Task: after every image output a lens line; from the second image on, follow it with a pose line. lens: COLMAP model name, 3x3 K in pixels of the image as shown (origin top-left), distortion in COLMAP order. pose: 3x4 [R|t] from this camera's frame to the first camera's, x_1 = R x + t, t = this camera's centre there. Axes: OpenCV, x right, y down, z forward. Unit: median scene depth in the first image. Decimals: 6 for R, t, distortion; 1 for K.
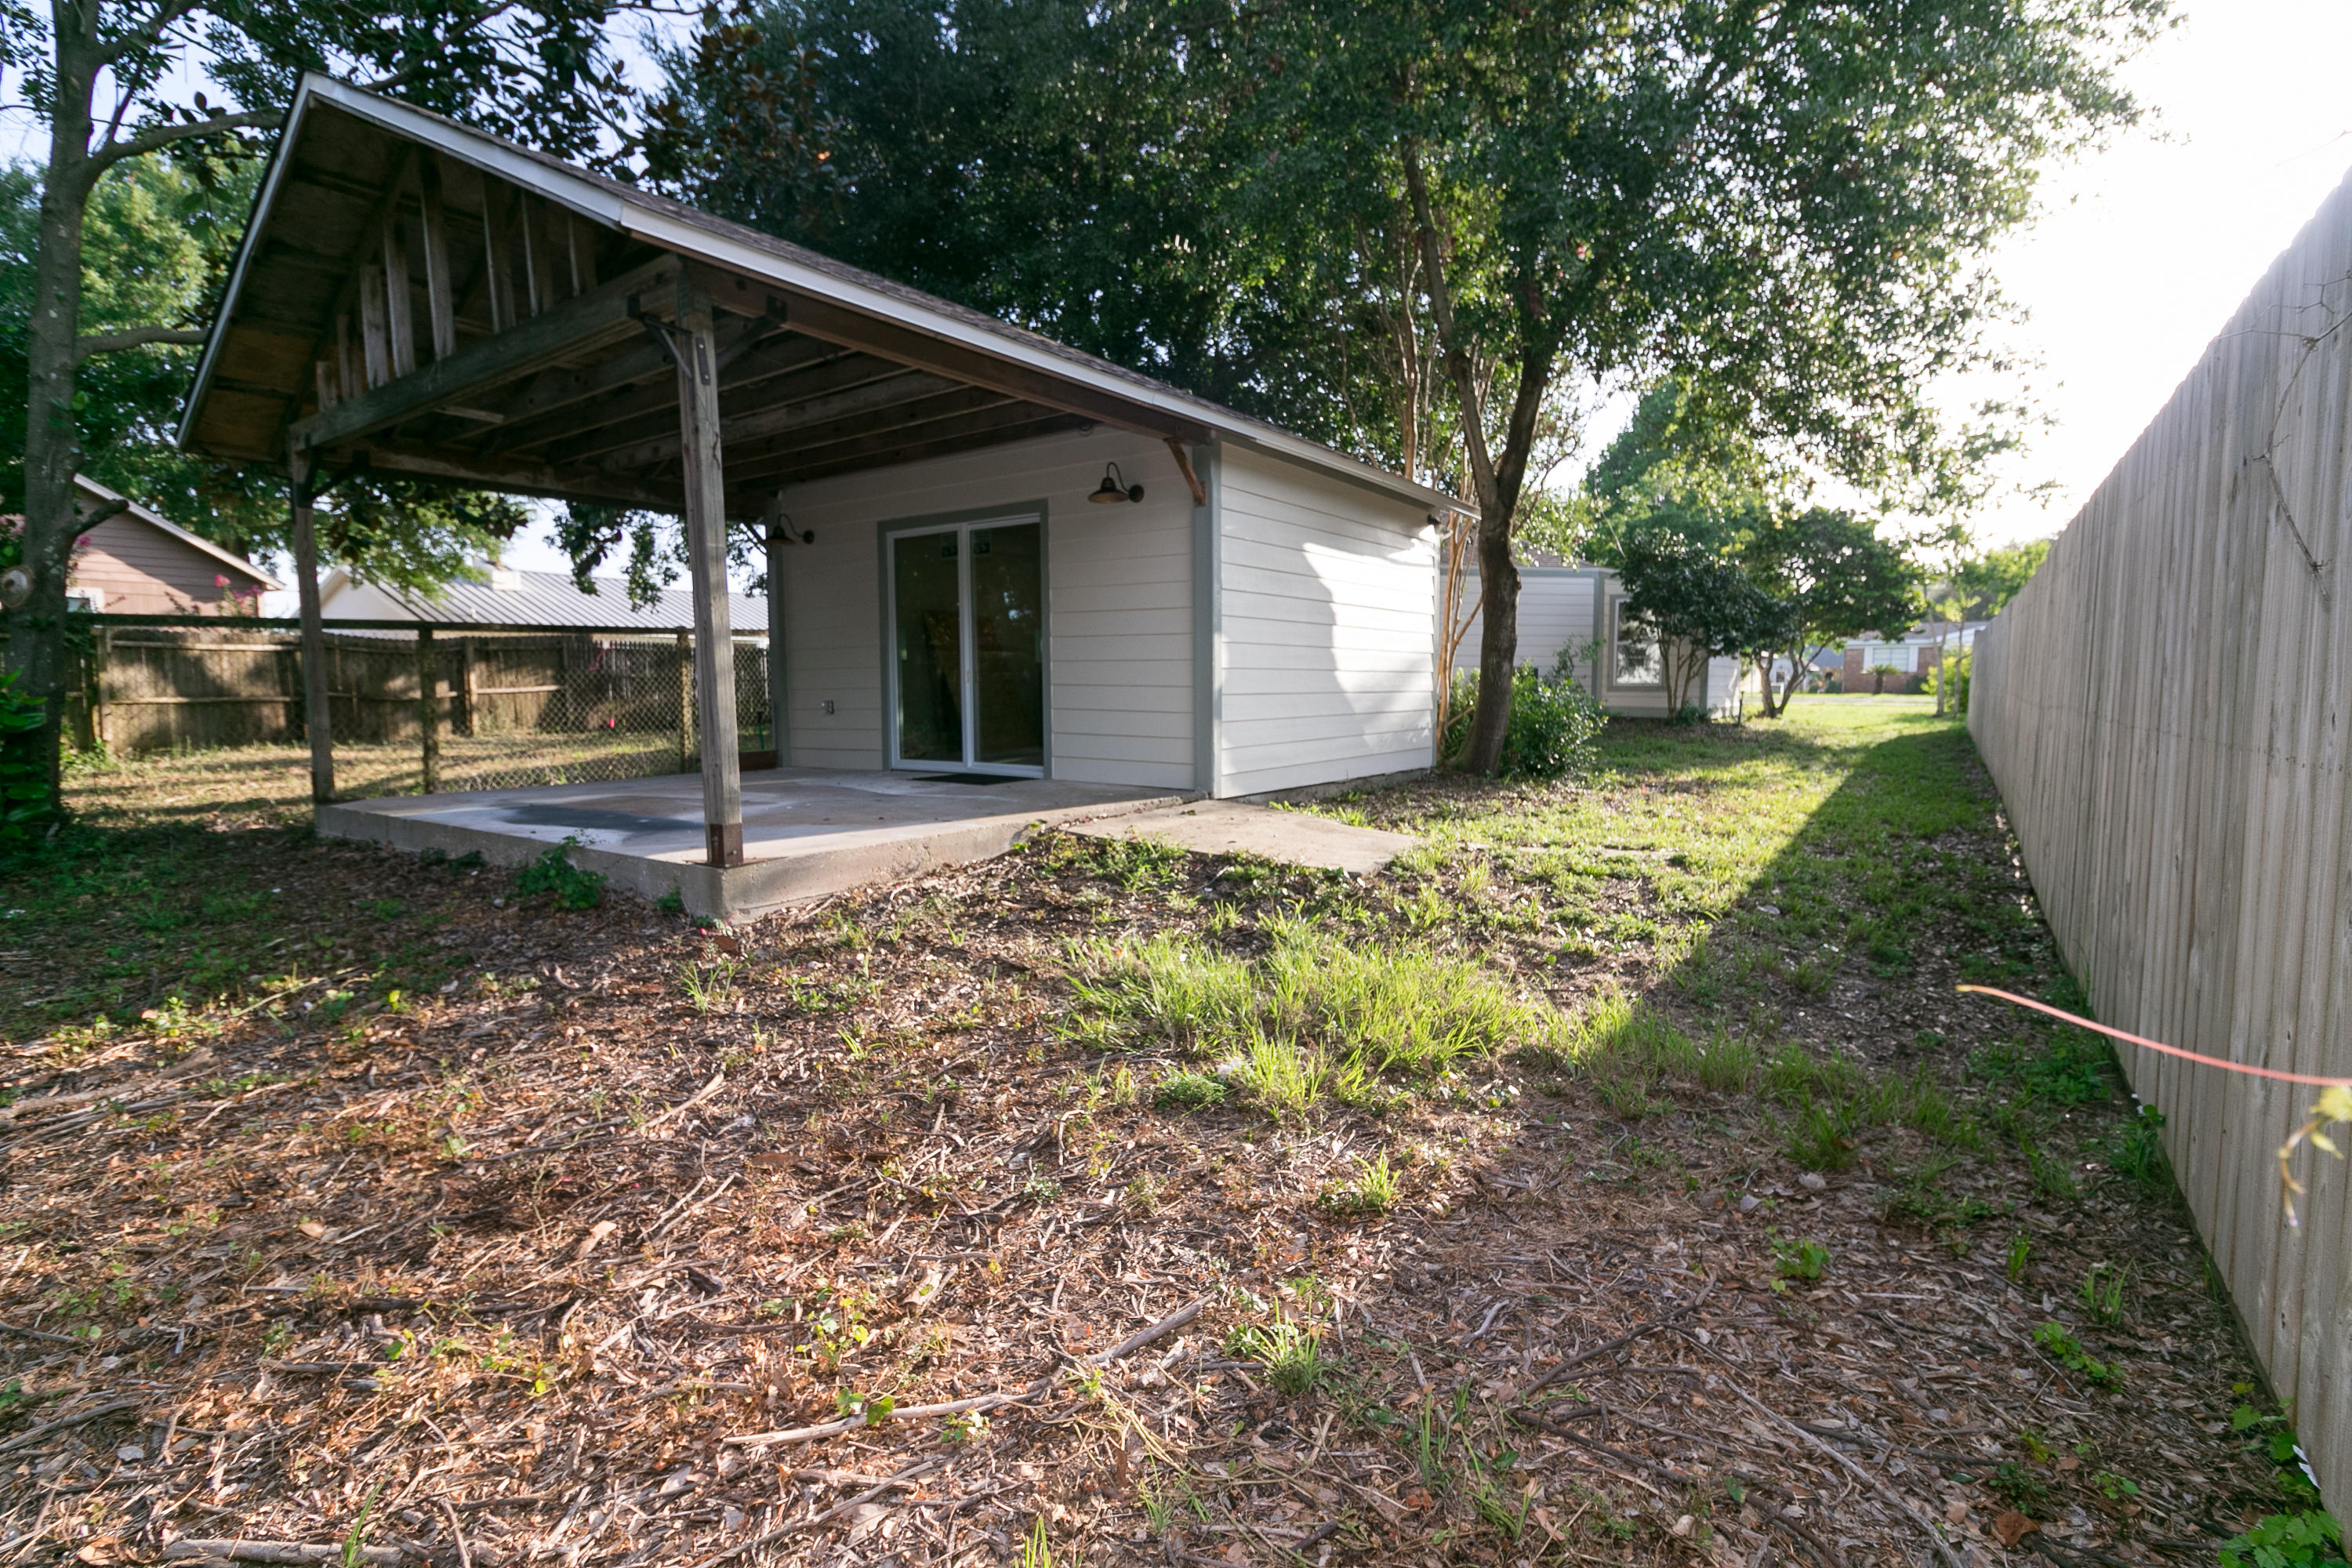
lens RADIAL K [[1113.6, 0, 1174.4], [0, 1113.6, 788.6], [0, 0, 1]] dist [0.004150, 0.000812]
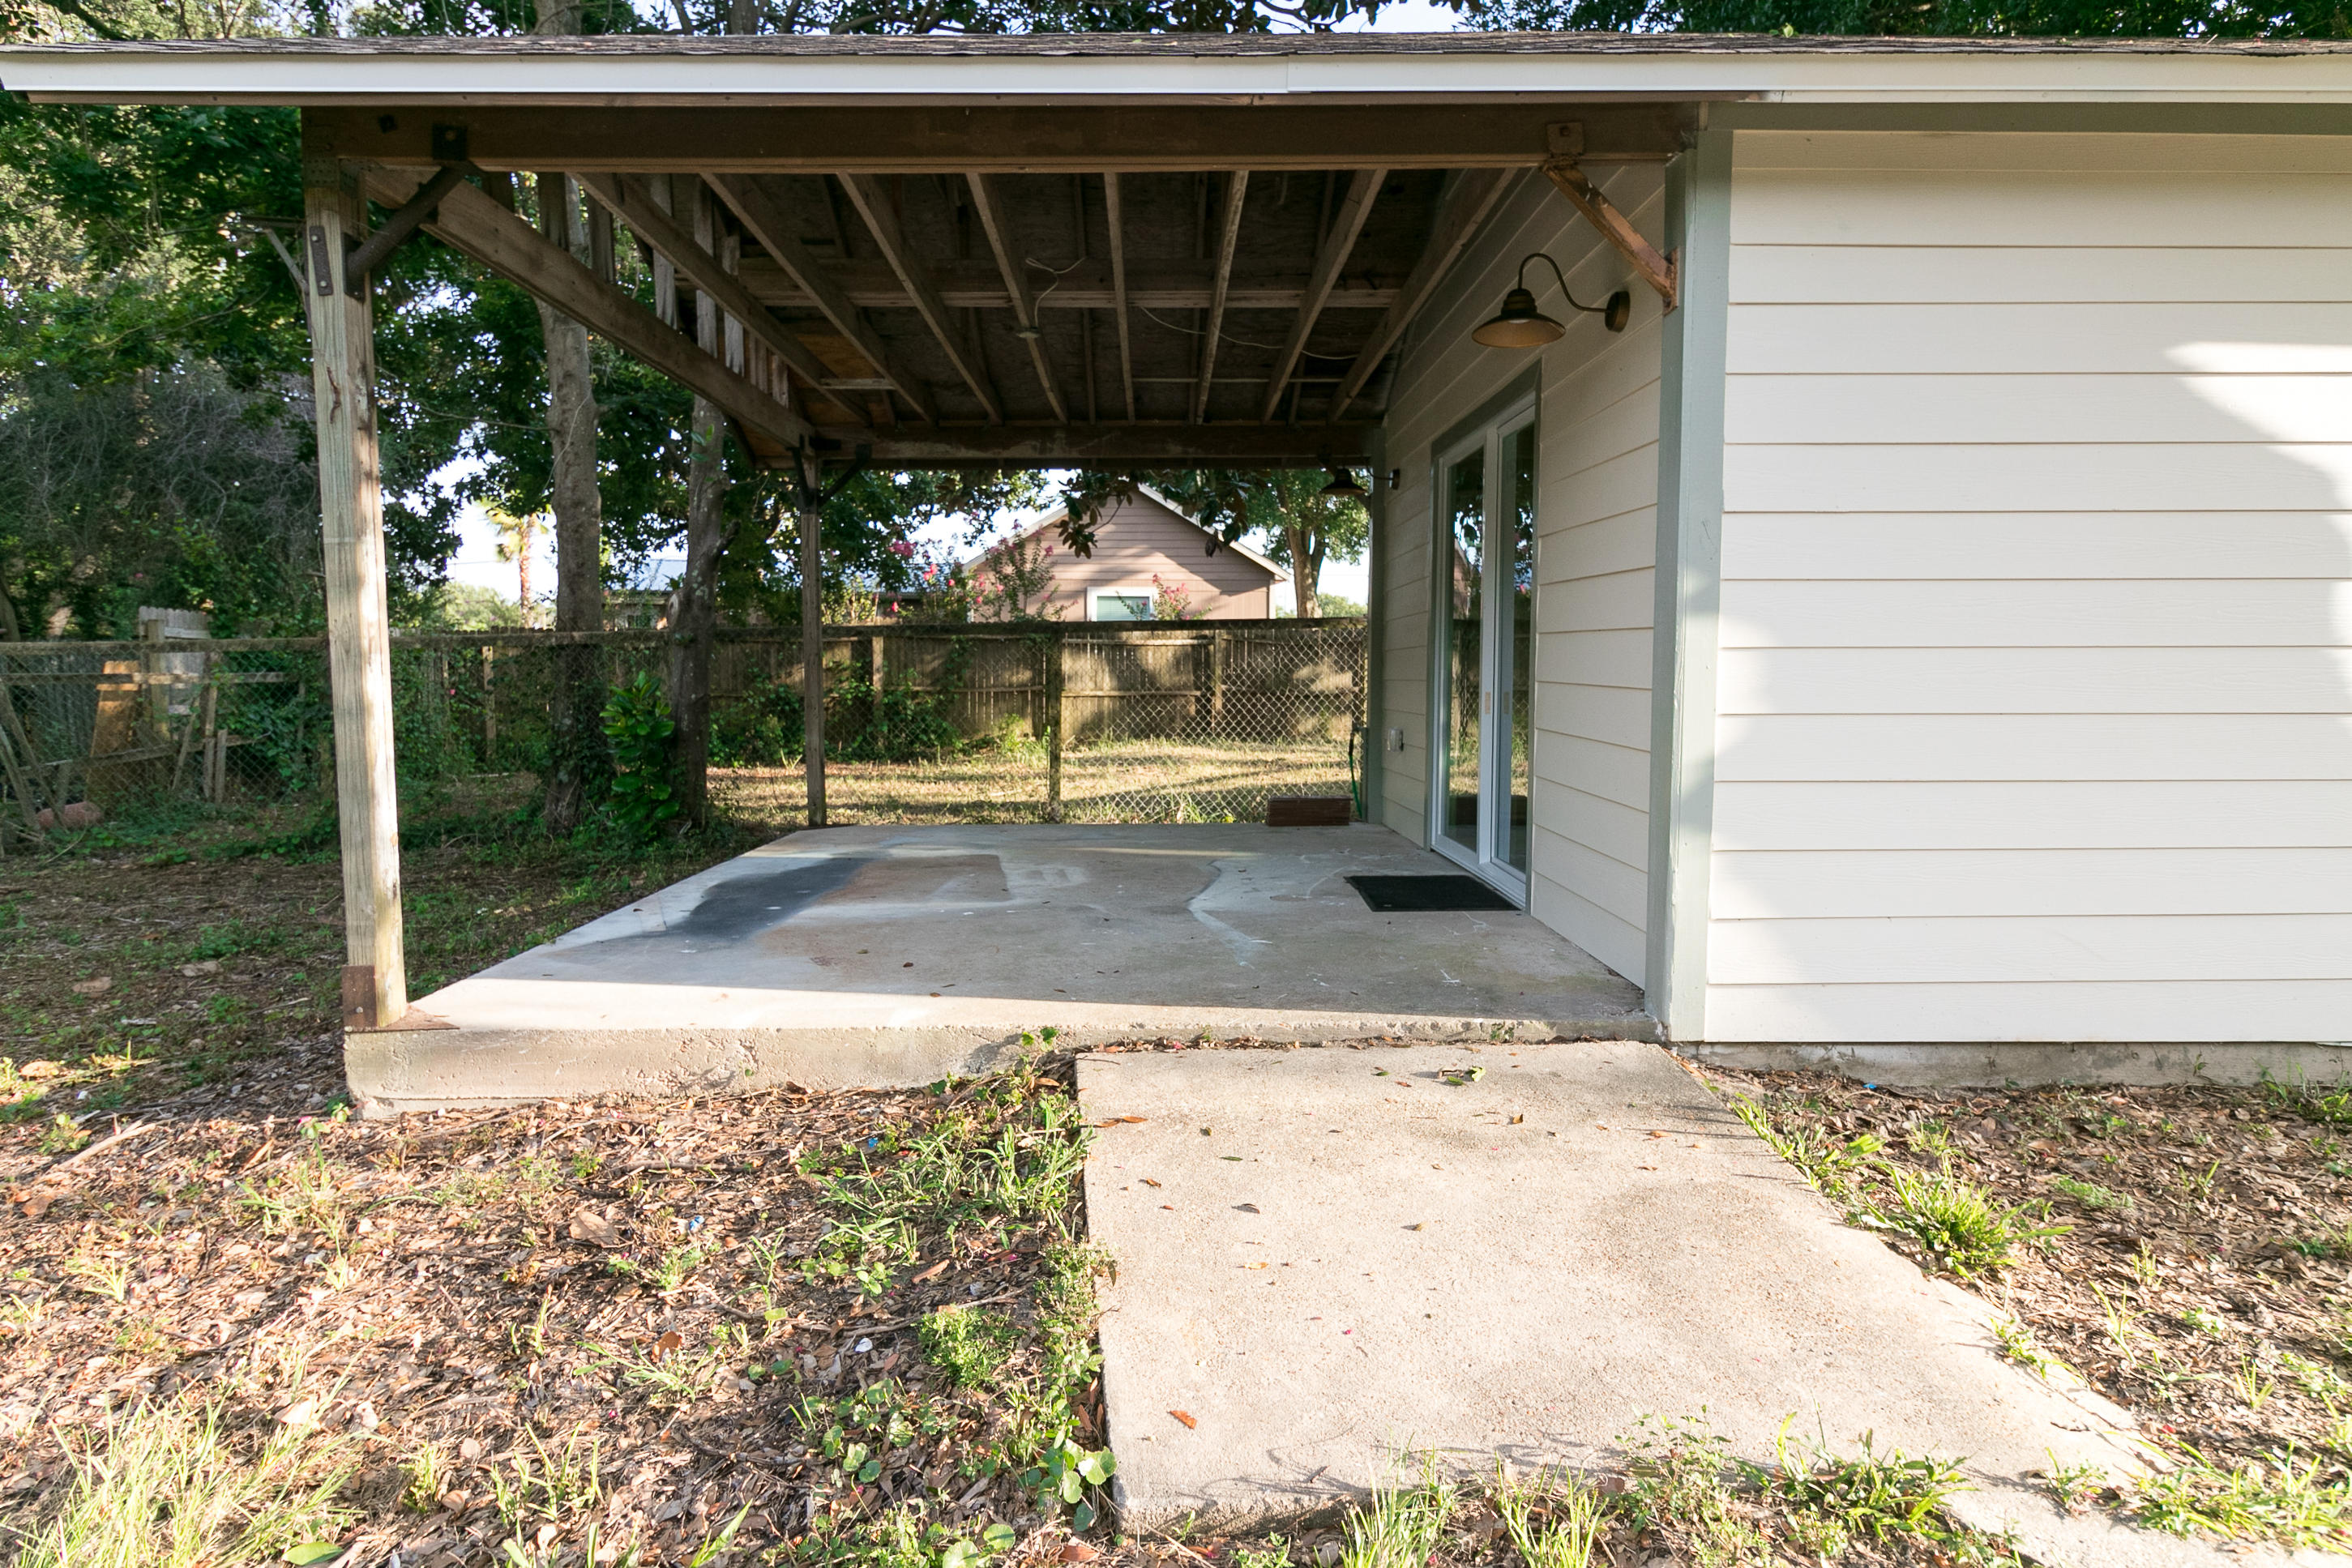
lens RADIAL K [[1319.8, 0, 1172.2], [0, 1319.8, 781.3], [0, 0, 1]] dist [0.000106, -0.000118]
pose [[0.579736, 0.078318, -0.811032, 0.268626], [-0.077273, 0.996168, 0.040960, -0.078093], [0.811132, 0.038925, 0.583567, 0.503425]]
